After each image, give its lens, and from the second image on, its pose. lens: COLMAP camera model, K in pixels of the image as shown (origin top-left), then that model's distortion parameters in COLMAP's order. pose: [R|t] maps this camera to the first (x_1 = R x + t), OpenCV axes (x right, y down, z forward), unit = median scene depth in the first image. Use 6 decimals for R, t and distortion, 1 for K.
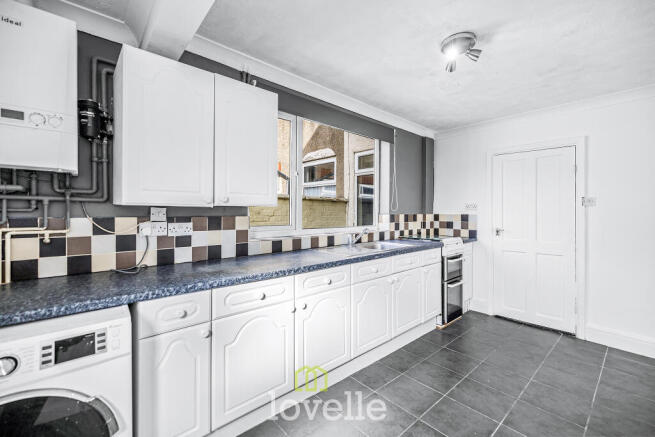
lens RADIAL K [[280.4, 0, 327.0], [0, 280.4, 213.2], [0, 0, 1]] dist [0.001846, 0.000039]
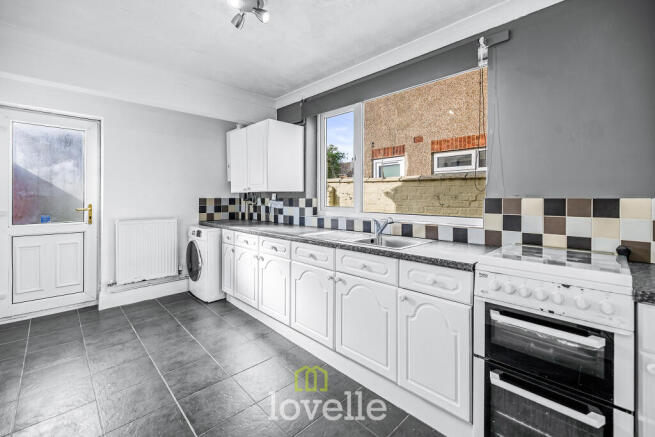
lens RADIAL K [[280.4, 0, 341.2], [0, 280.4, 198.6], [0, 0, 1]] dist [0.001846, 0.000039]
pose [[0.072609, 0.010282, -0.997308, 0.735542], [0.004005, 0.999936, 0.010601, -0.001554], [0.997352, -0.004764, 0.072563, 0.678884]]
